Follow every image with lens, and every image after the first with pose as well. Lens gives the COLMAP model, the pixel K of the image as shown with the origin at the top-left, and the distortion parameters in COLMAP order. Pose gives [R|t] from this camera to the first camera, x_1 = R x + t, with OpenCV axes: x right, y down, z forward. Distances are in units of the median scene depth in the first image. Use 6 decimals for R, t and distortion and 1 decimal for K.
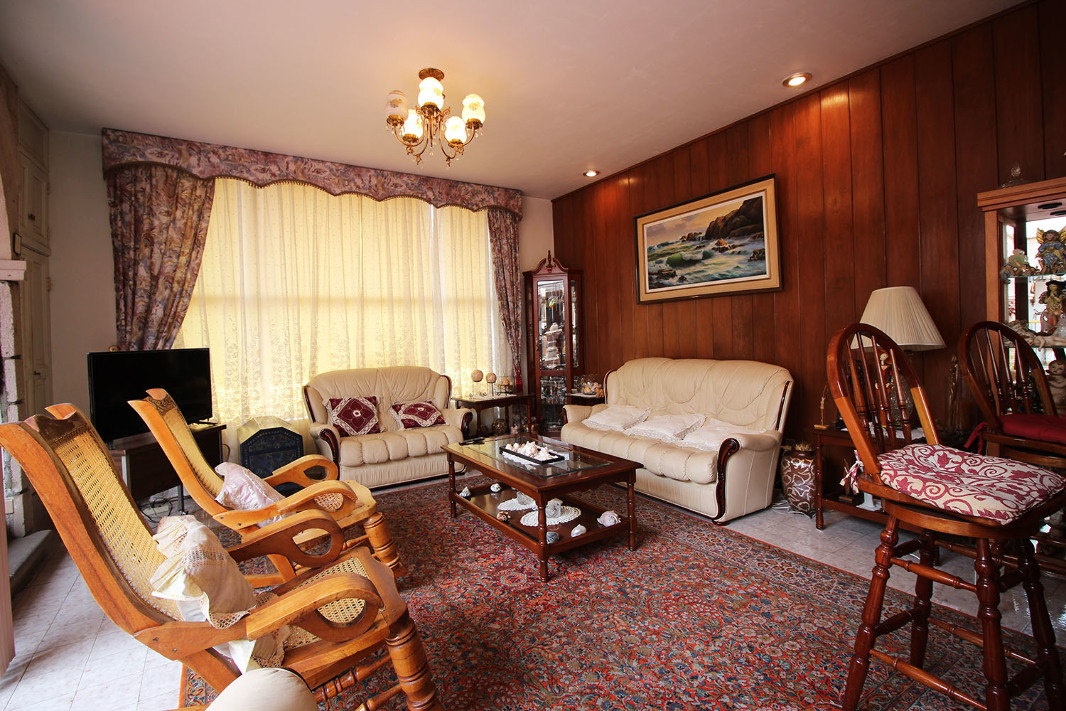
lens RADIAL K [[505.7, 0, 530.7], [0, 505.7, 351.6], [0, 0, 1]] dist [-0.021738, -0.000811]
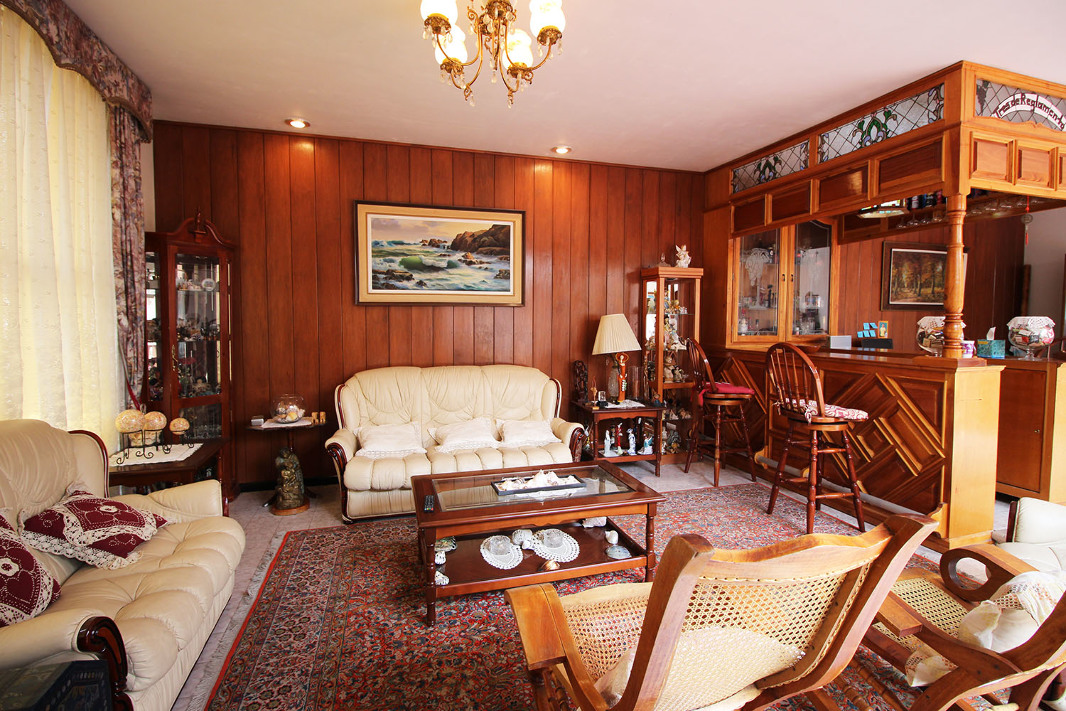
lens RADIAL K [[505.7, 0, 535.2], [0, 505.7, 349.5], [0, 0, 1]] dist [-0.021738, -0.000811]
pose [[0.260348, -0.025325, 0.965183, -0.650204], [0.017349, 0.999617, 0.021549, -0.039669], [-0.965359, 0.011134, 0.260688, 0.605795]]
